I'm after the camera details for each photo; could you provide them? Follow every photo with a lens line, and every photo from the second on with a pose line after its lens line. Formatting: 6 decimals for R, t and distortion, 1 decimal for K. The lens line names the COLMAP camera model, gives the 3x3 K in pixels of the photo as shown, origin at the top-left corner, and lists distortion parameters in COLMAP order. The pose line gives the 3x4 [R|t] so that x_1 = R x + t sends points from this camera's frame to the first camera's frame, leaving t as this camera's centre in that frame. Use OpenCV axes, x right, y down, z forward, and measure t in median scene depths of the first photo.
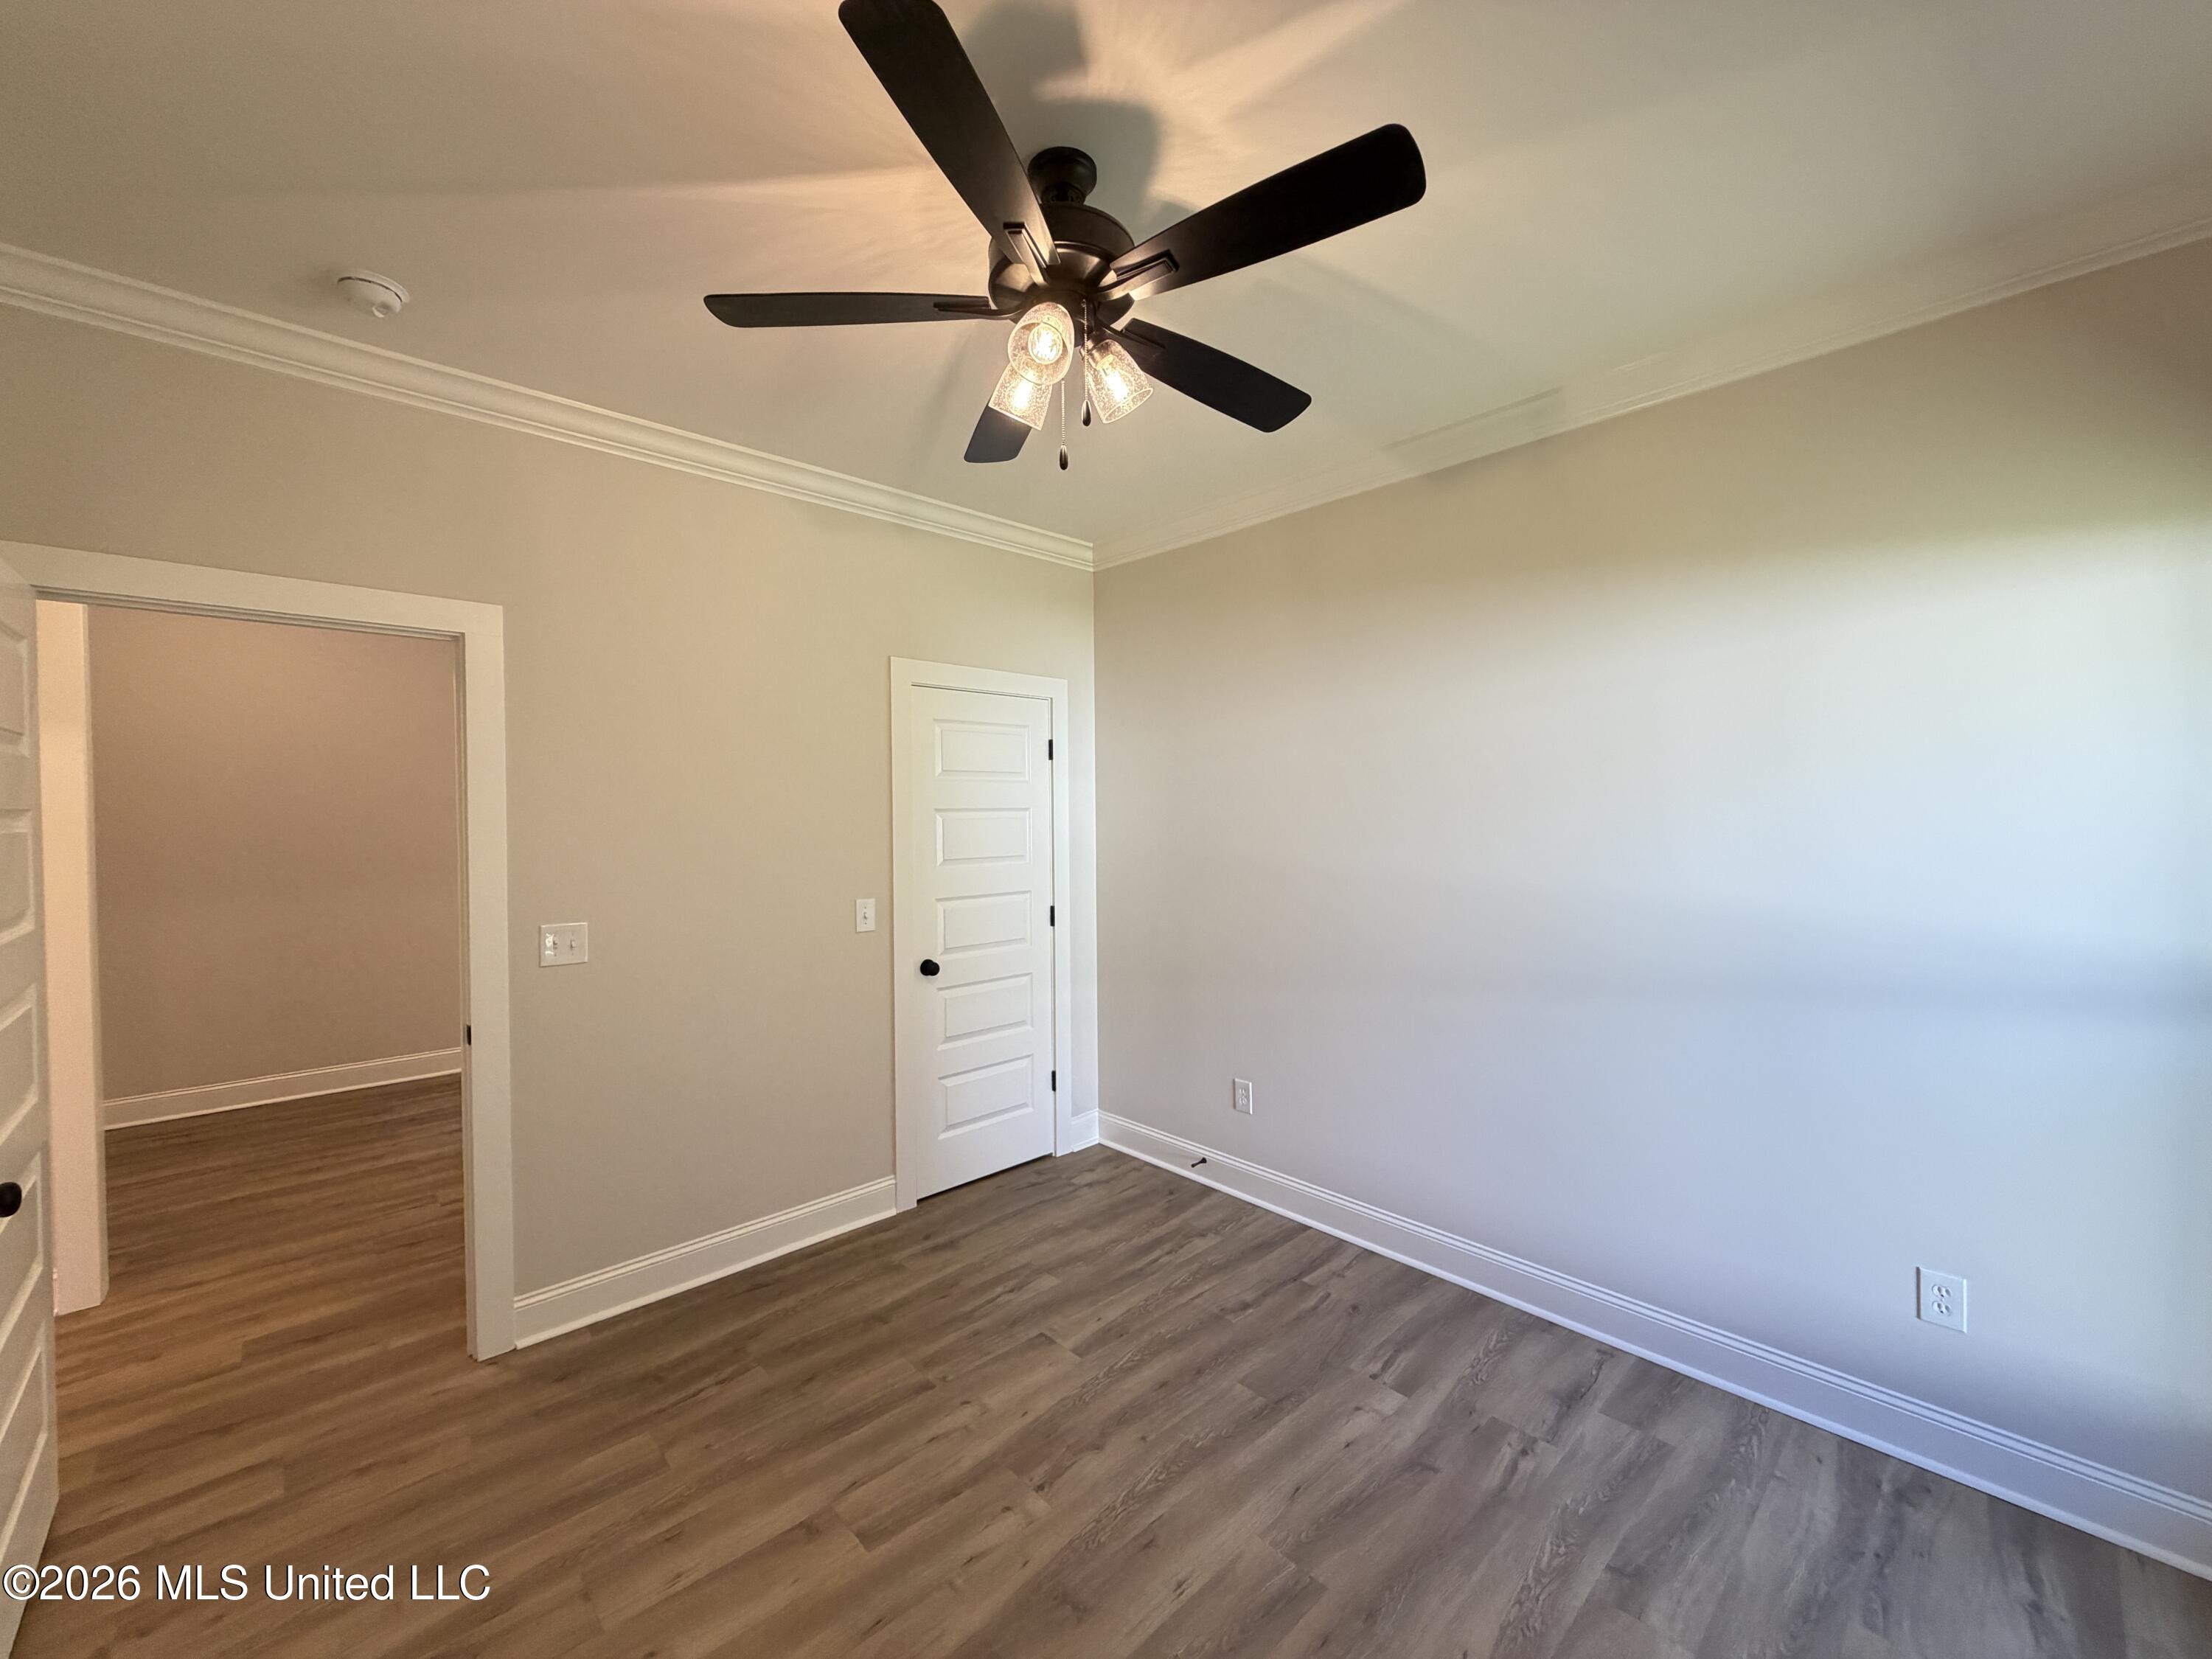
lens RADIAL K [[880.9, 0, 1095.4], [0, 880.9, 822.1], [0, 0, 1]] dist [-0.000613, 0.000317]
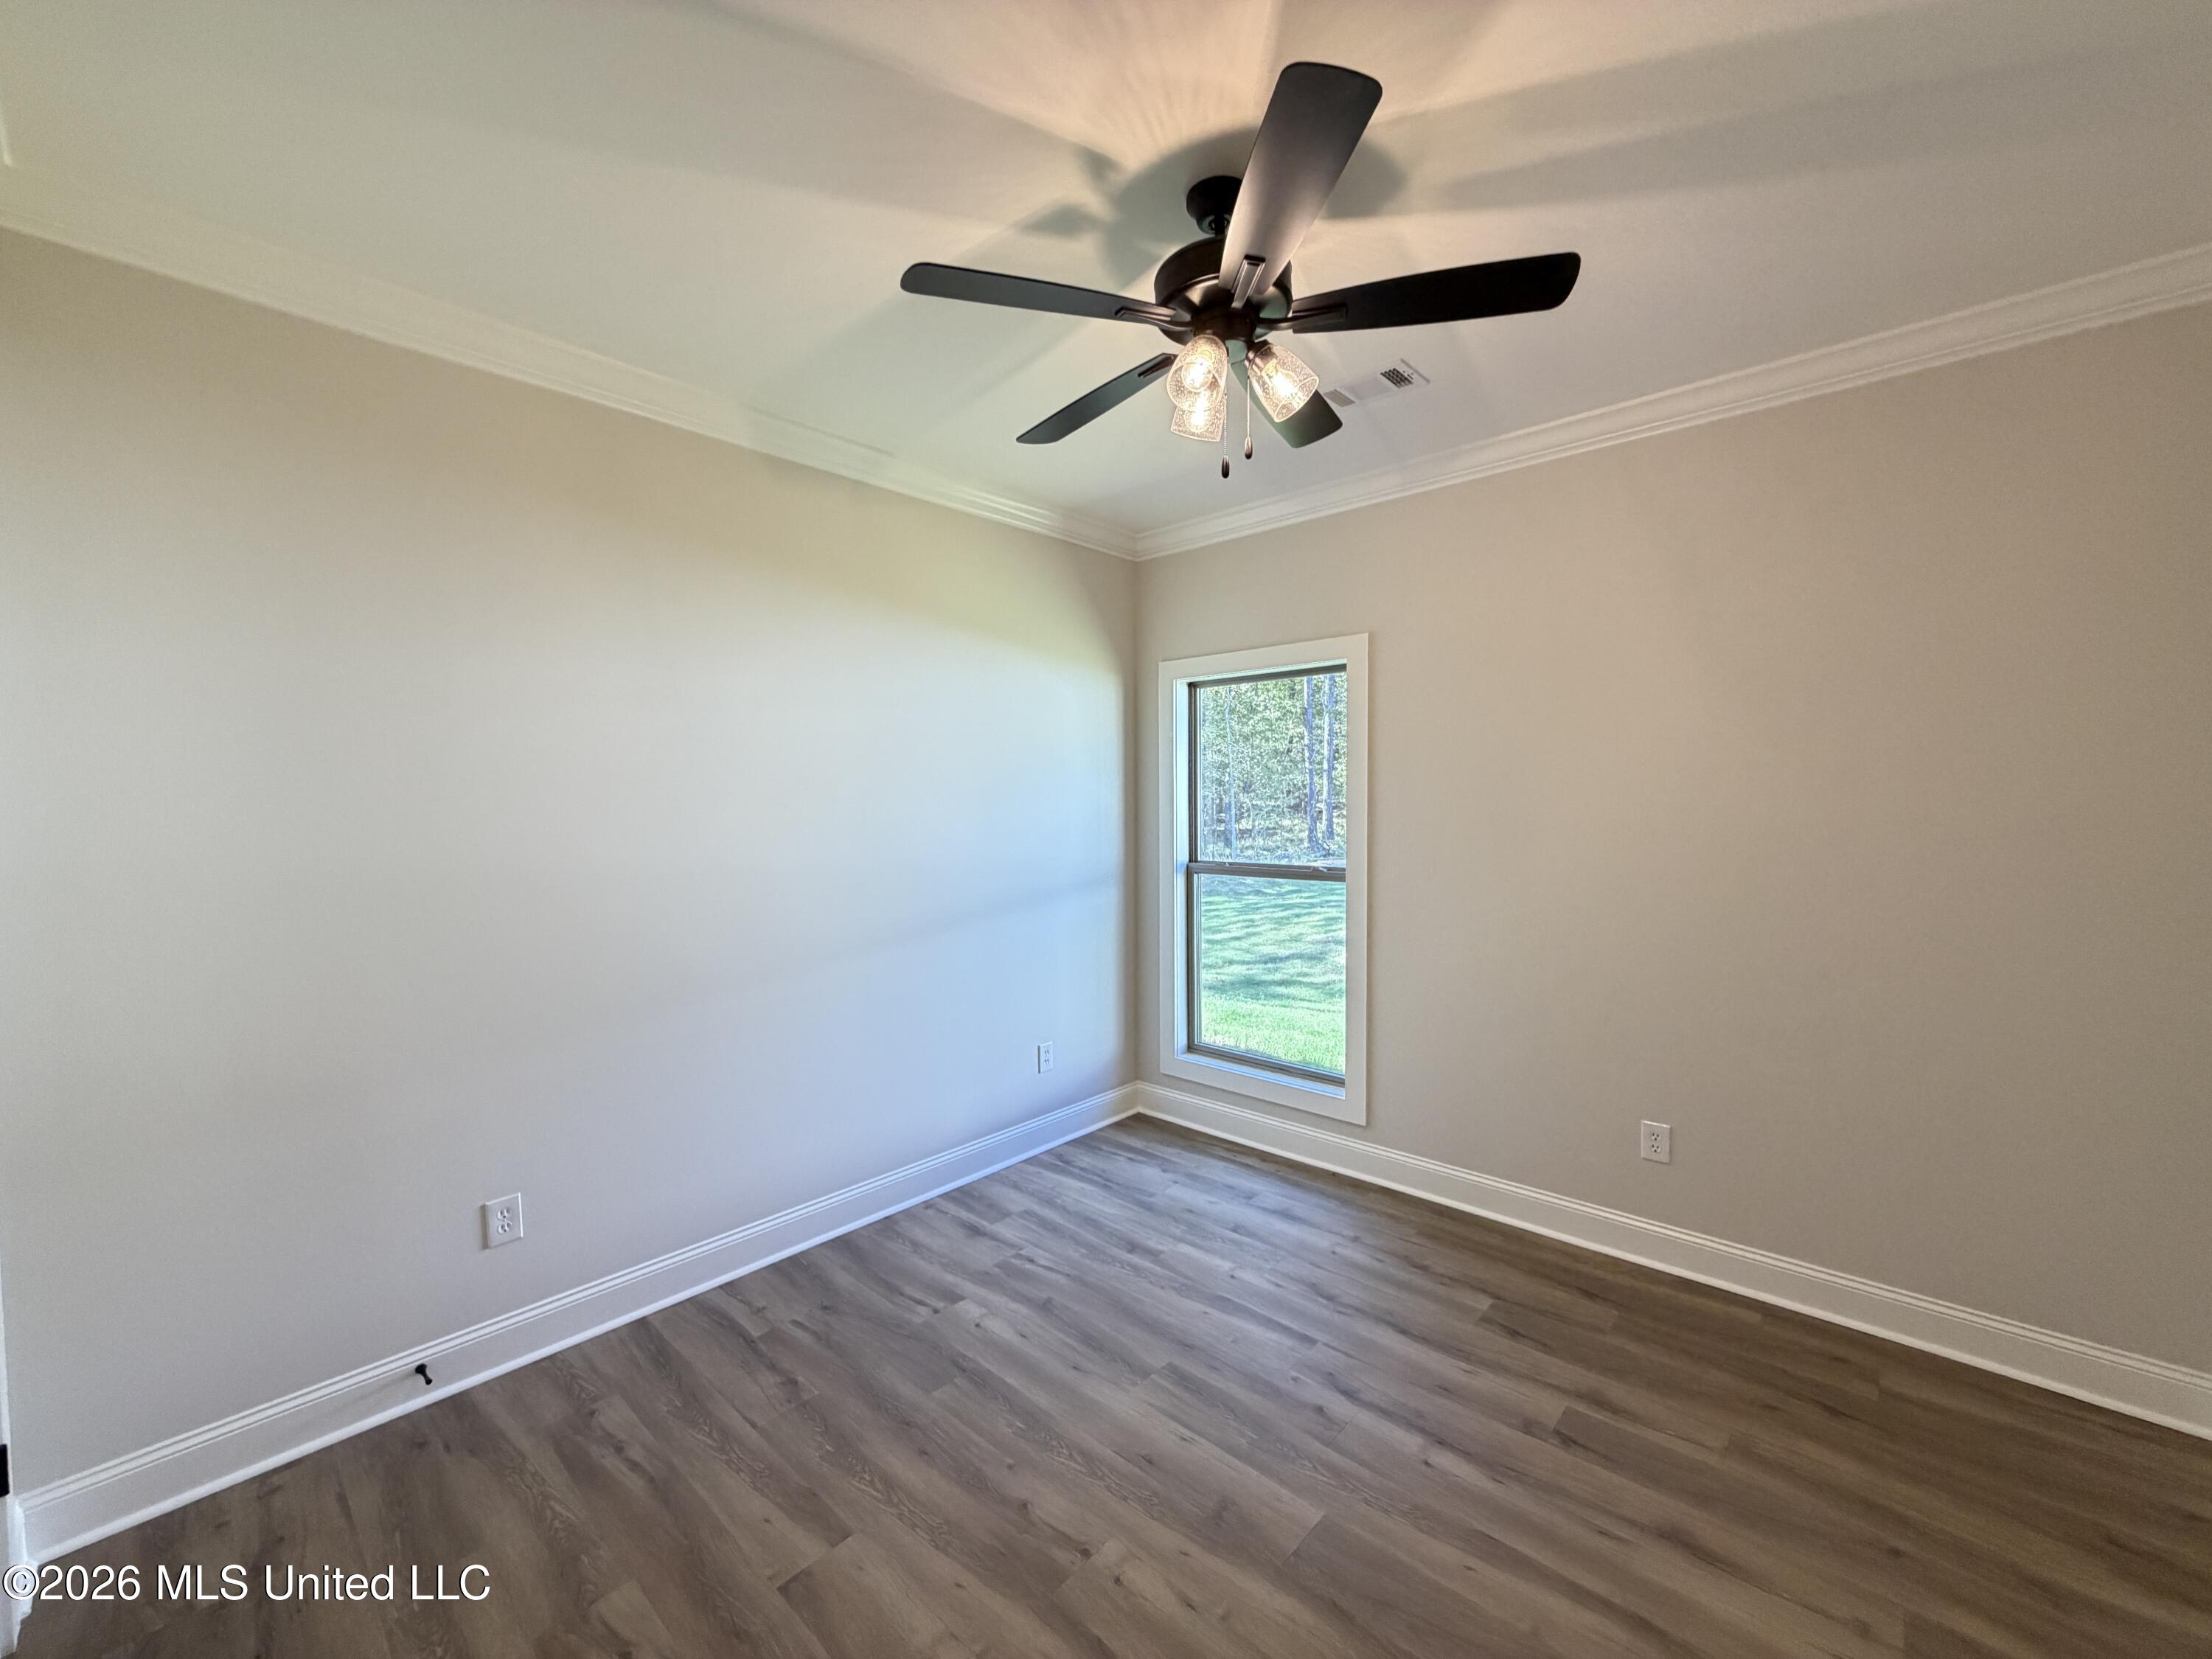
lens RADIAL K [[880.9, 0, 1108.3], [0, 880.9, 811.4], [0, 0, 1]] dist [-0.000613, 0.000317]
pose [[-0.079686, -0.010572, 0.996764, -0.825030], [0.015708, 0.999806, 0.011860, -0.001978], [-0.996696, 0.016603, -0.079504, 0.906320]]
